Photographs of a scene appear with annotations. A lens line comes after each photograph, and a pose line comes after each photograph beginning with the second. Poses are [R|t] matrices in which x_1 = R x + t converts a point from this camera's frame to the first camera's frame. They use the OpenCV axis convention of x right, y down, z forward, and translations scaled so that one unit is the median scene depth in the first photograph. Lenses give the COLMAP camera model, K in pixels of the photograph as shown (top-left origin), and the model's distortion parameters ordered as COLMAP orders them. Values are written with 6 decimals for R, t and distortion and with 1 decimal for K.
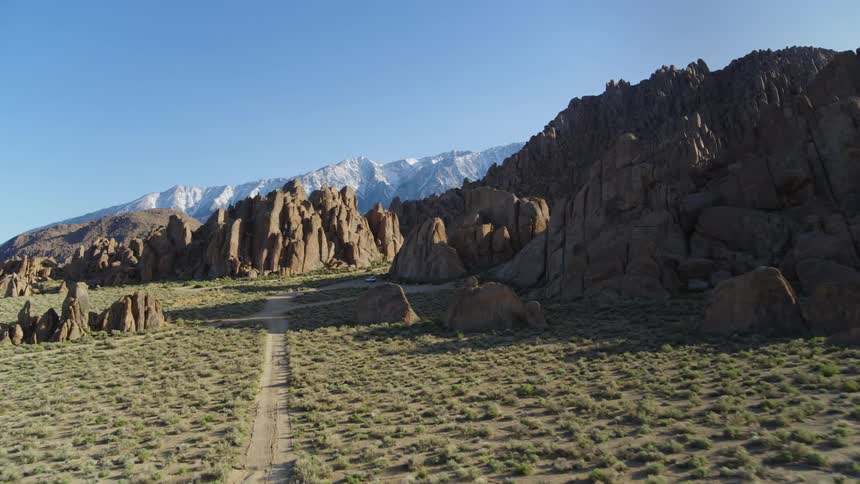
lens RADIAL K [[615.2, 0, 431.3], [0, 615.2, 246.6], [0, 0, 1]] dist [-0.110305, 0.069321]
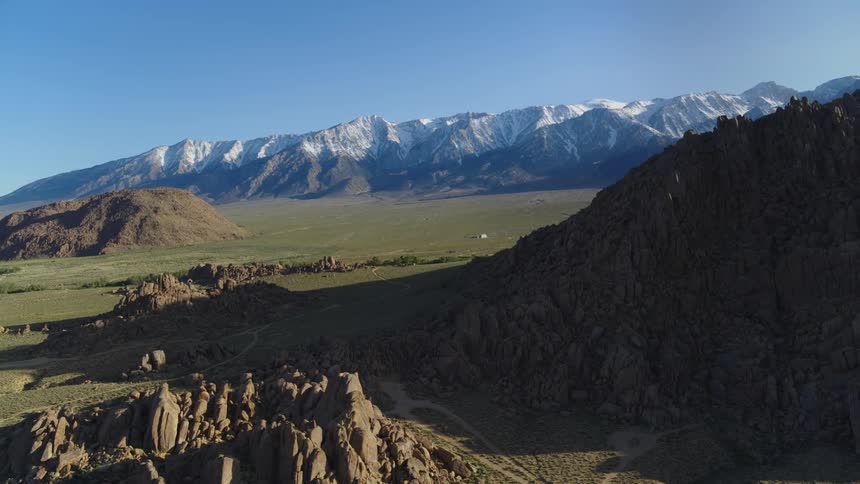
lens RADIAL K [[615.2, 0, 431.3], [0, 615.2, 246.6], [0, 0, 1]] dist [-0.110305, 0.069321]
pose [[0.999334, 0.034451, -0.012009, -0.184028], [-0.033525, 0.996965, 0.070256, -0.382053], [0.014393, -0.069807, 0.997457, 0.543177]]
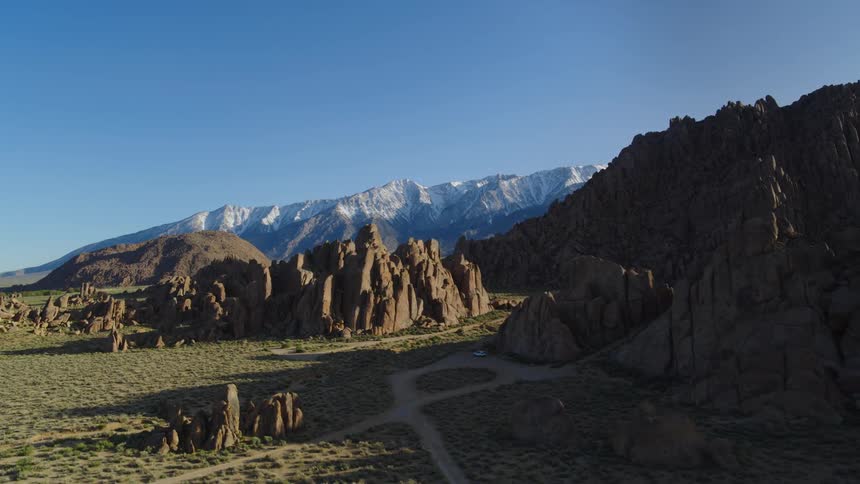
lens RADIAL K [[615.2, 0, 431.3], [0, 615.2, 246.6], [0, 0, 1]] dist [-0.110305, 0.069321]
pose [[0.997428, 0.017384, -0.069540, -0.072018], [-0.019860, 0.999188, -0.035070, -0.053526], [0.068874, 0.036361, 0.996962, 0.003895]]
